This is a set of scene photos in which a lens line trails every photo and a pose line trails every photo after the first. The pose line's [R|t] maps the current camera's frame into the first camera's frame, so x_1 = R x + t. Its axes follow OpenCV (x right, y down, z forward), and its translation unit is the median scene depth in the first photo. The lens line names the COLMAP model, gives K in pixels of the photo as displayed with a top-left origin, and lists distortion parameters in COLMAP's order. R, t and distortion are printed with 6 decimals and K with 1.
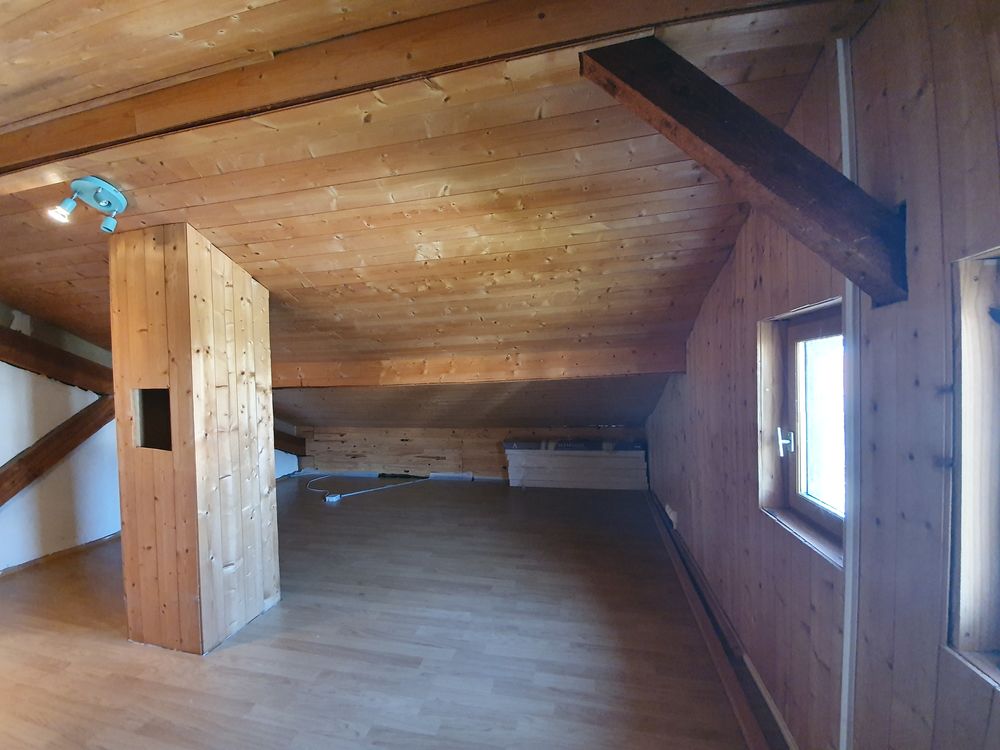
lens RADIAL K [[402.5, 0, 496.7], [0, 402.5, 383.6], [0, 0, 1]] dist [0.014645, -0.018521]
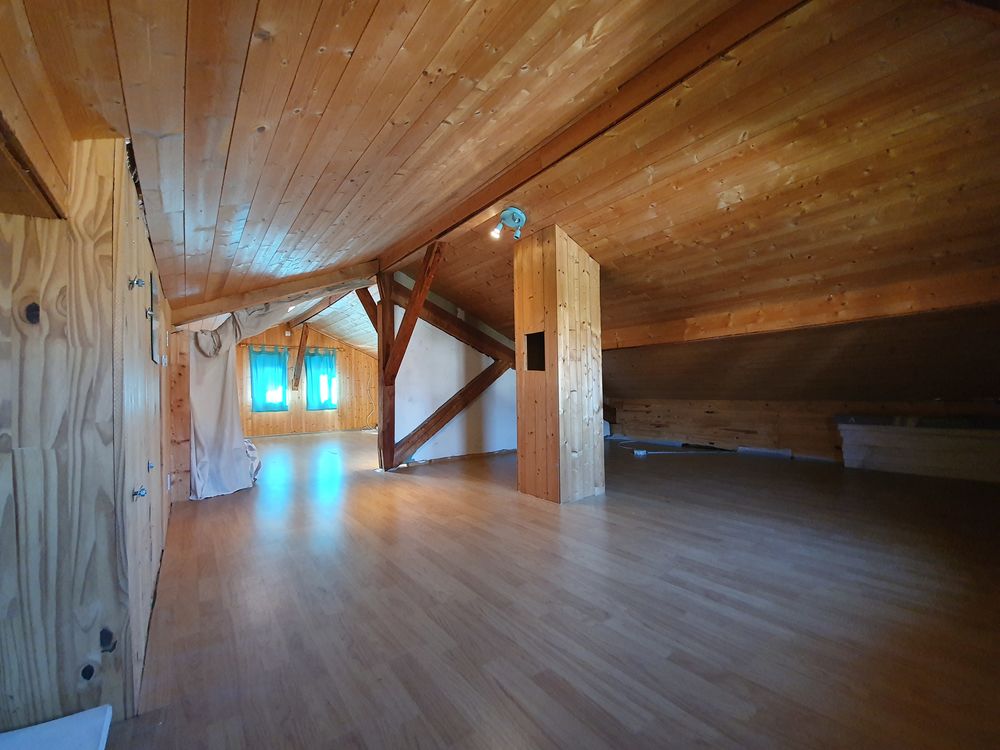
lens RADIAL K [[402.5, 0, 496.7], [0, 402.5, 383.6], [0, 0, 1]] dist [0.014645, -0.018521]
pose [[0.755338, 0.002684, -0.655329, 0.077872], [-0.012092, 0.999878, -0.009843, 0.207994], [0.655223, 0.015359, 0.755279, -0.282550]]
